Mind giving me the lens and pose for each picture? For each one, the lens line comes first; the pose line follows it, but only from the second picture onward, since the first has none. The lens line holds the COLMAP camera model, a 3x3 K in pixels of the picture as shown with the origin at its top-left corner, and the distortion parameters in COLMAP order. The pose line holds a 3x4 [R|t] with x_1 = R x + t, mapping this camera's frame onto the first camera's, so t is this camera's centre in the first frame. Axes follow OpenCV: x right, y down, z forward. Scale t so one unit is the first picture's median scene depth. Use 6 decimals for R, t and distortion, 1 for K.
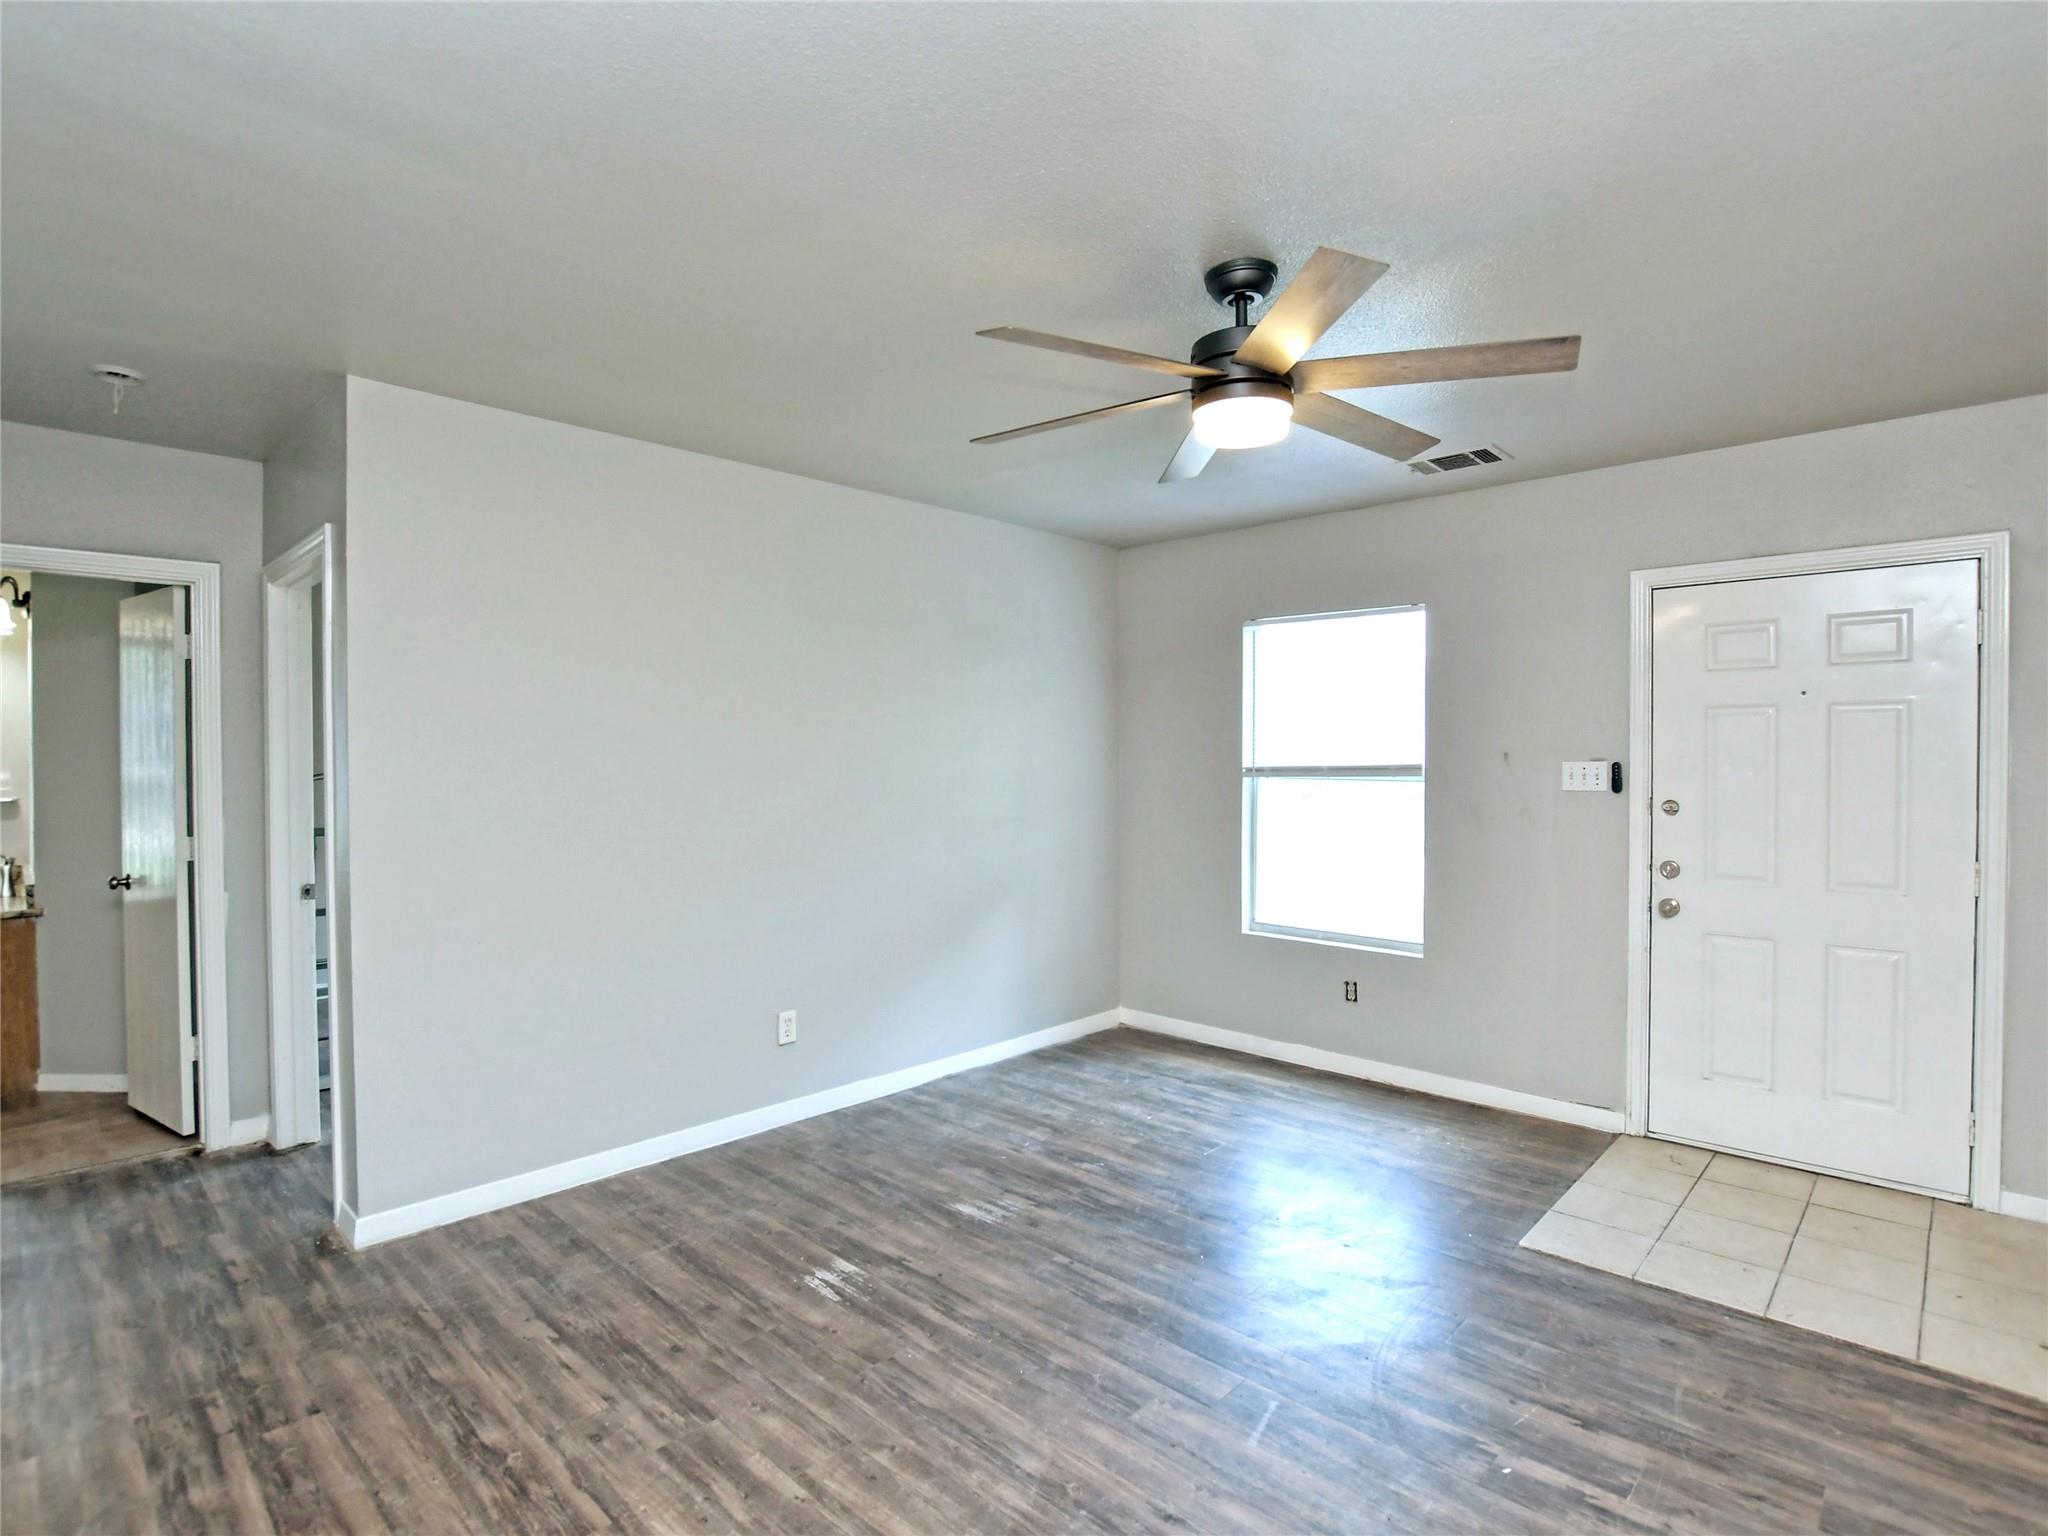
lens RADIAL K [[1043.9, 0, 1010.1], [0, 1043.9, 775.2], [0, 0, 1]] dist [-0.031806, 0.002182]
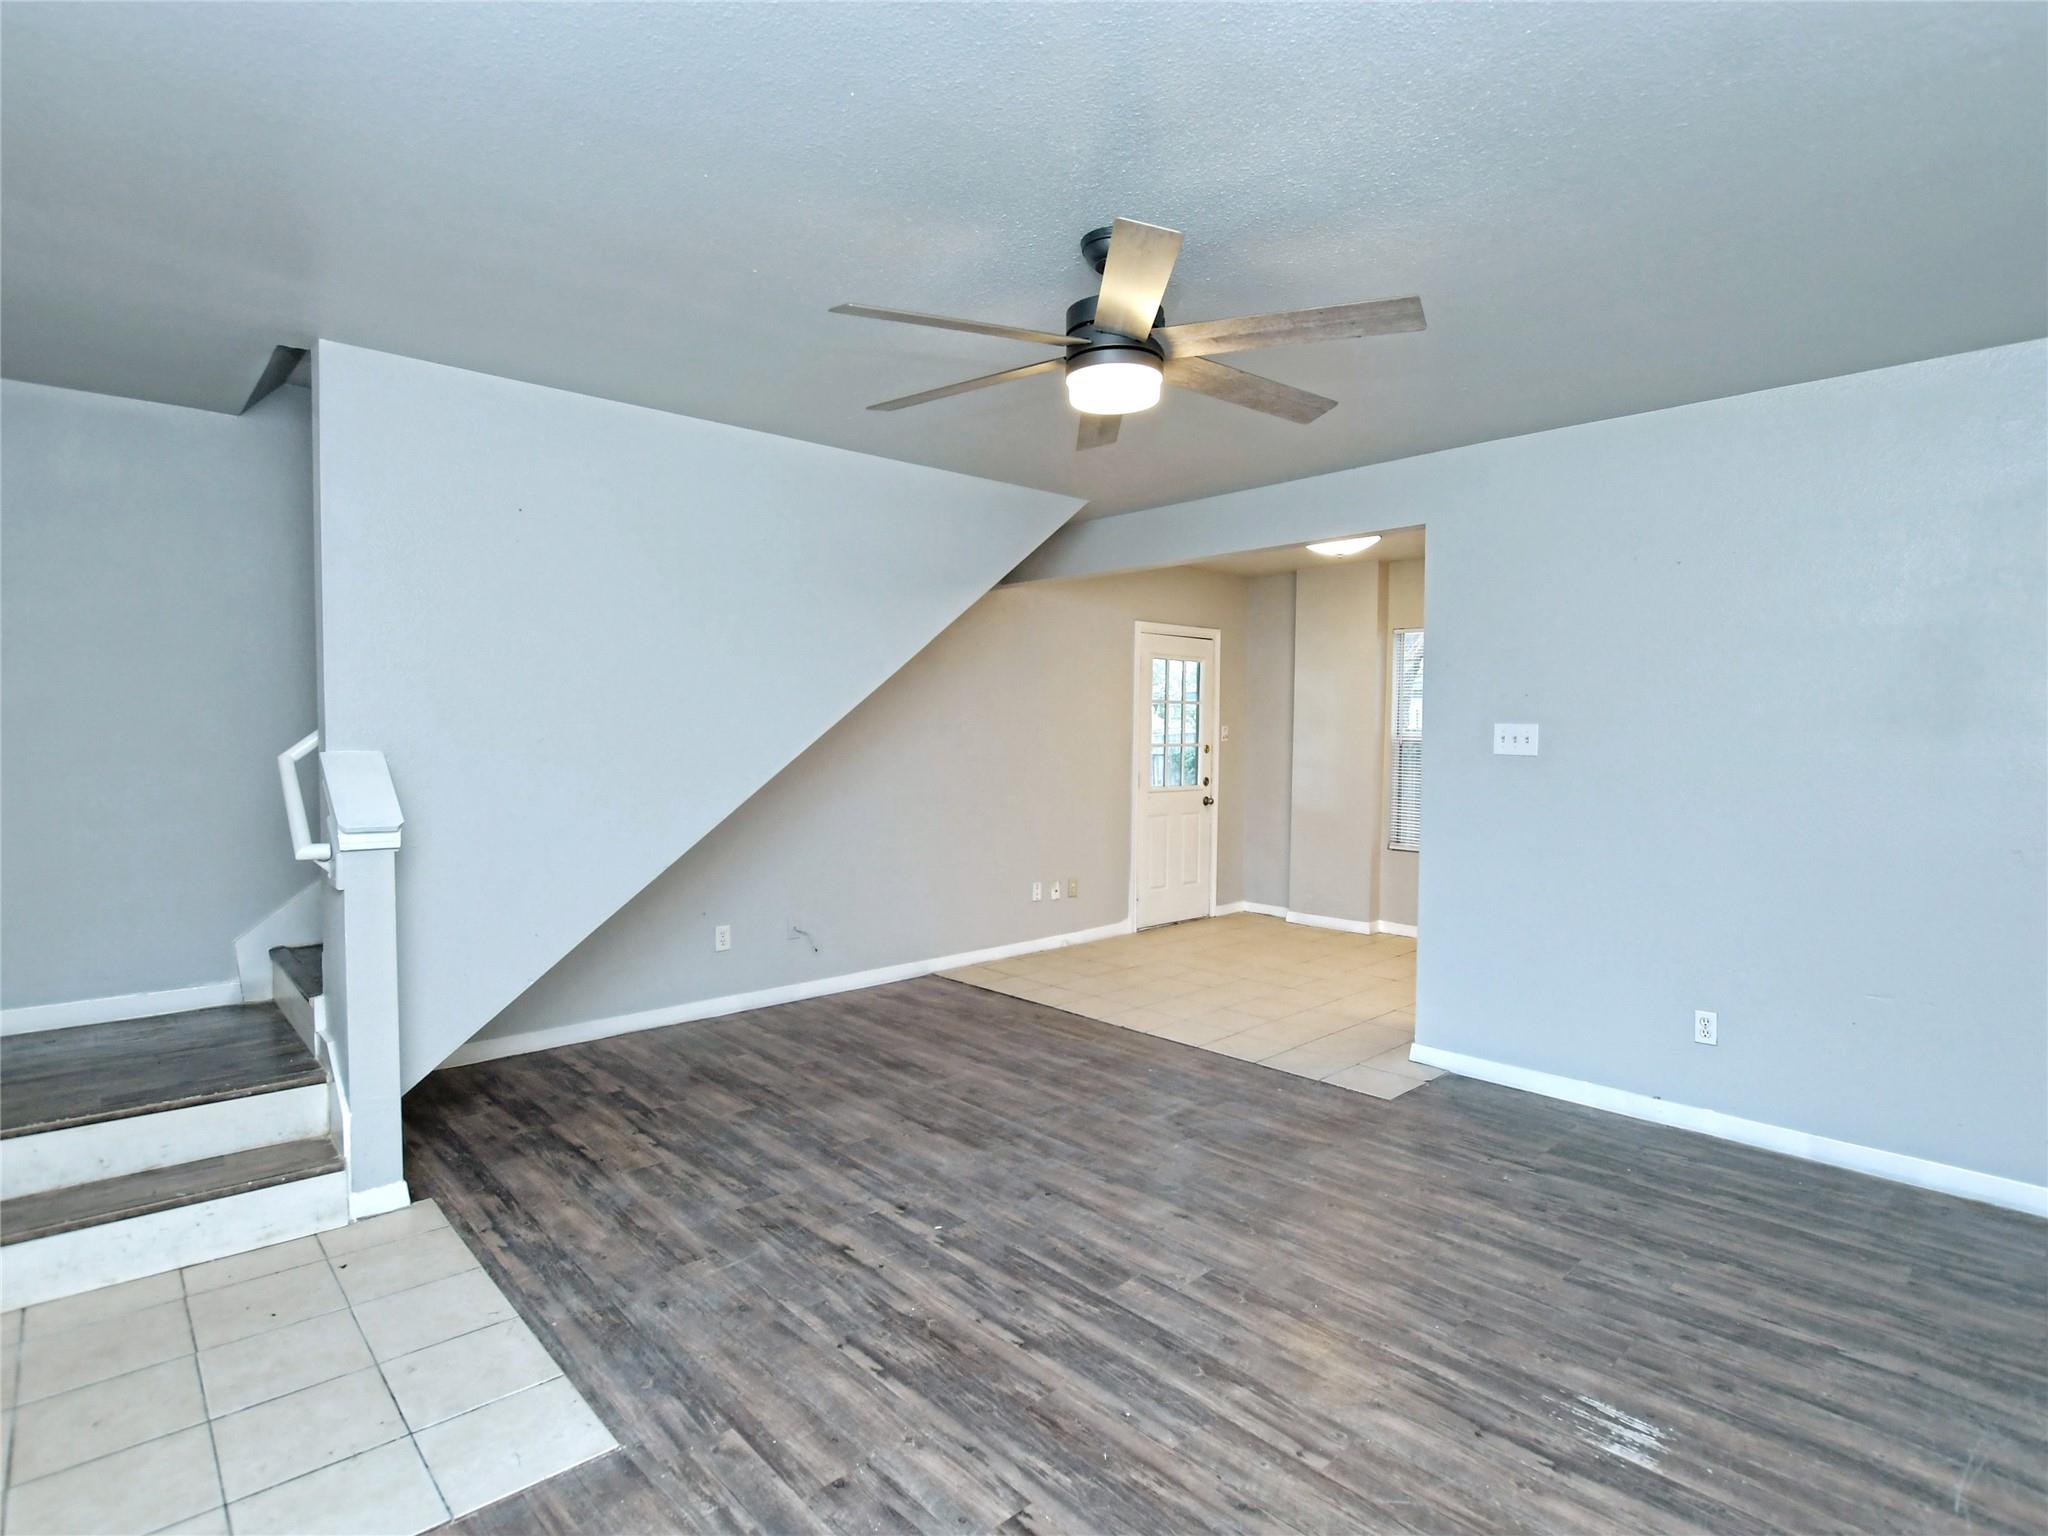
lens RADIAL K [[1043.9, 0, 1010.1], [0, 1043.9, 775.2], [0, 0, 1]] dist [-0.031806, 0.002182]
pose [[-0.997649, -0.005795, 0.068292, 0.238491], [-0.001801, 0.998291, 0.058409, -0.018482], [-0.068513, 0.058148, -0.995954, 1.924029]]
